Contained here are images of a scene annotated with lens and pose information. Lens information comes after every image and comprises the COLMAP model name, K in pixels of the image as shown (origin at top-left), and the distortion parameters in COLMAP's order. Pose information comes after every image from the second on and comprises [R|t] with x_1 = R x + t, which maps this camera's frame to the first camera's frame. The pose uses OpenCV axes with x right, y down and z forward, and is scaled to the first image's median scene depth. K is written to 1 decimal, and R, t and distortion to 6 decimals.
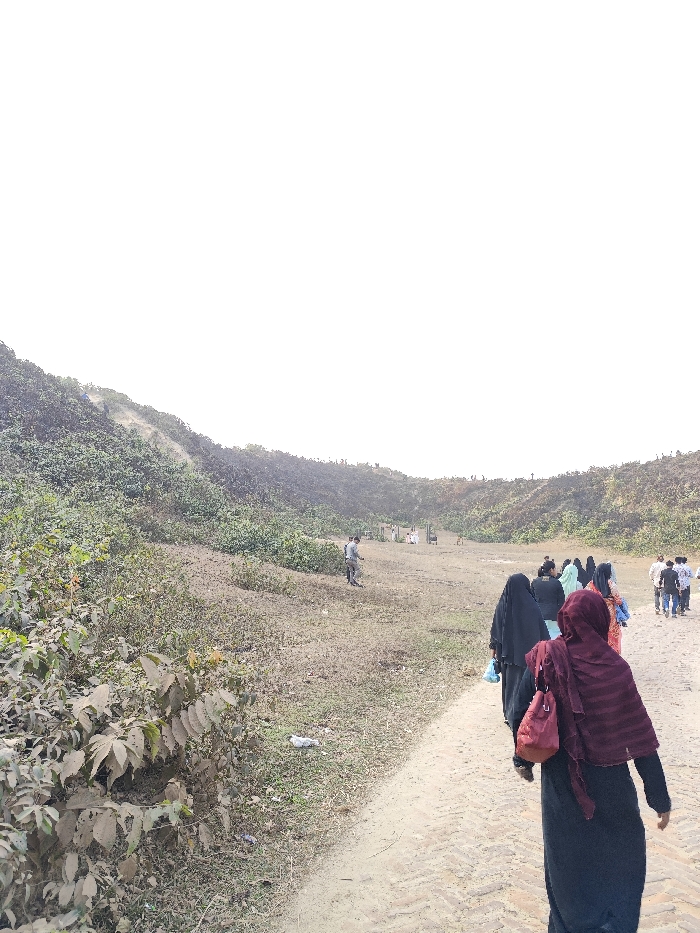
lens RADIAL K [[635.5, 0, 356.8], [0, 635.5, 467.7], [0, 0, 1]] dist [0.060693, -0.070020]
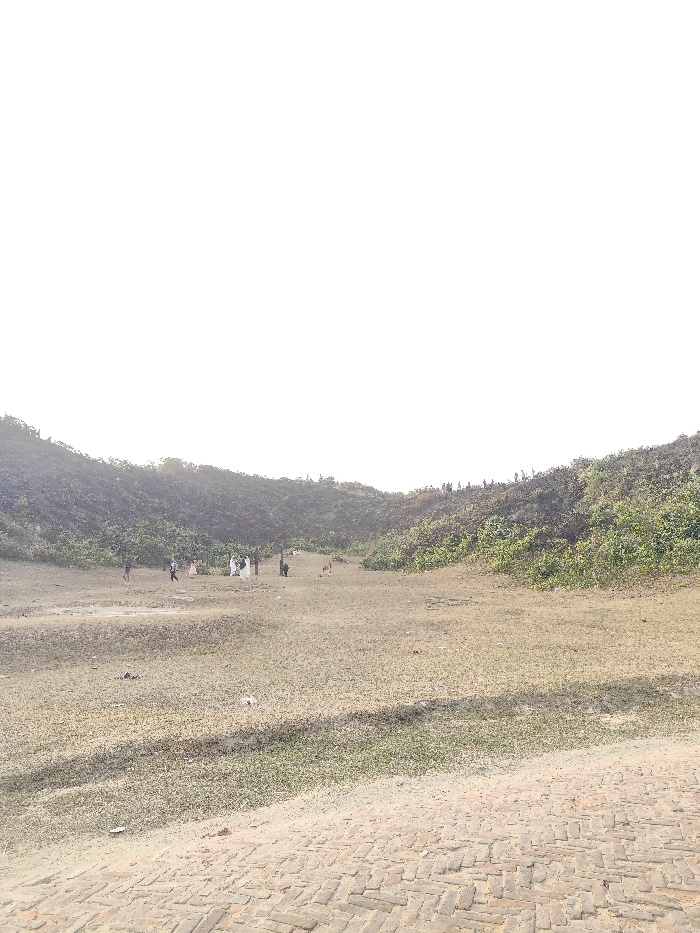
lens RADIAL K [[635.5, 0, 356.8], [0, 635.5, 467.7], [0, 0, 1]] dist [0.060693, -0.070020]
pose [[0.991591, -0.046610, -0.120723, 0.232754], [0.040205, 0.997679, -0.054964, 0.040559], [0.123005, 0.049648, 0.991163, 0.301340]]
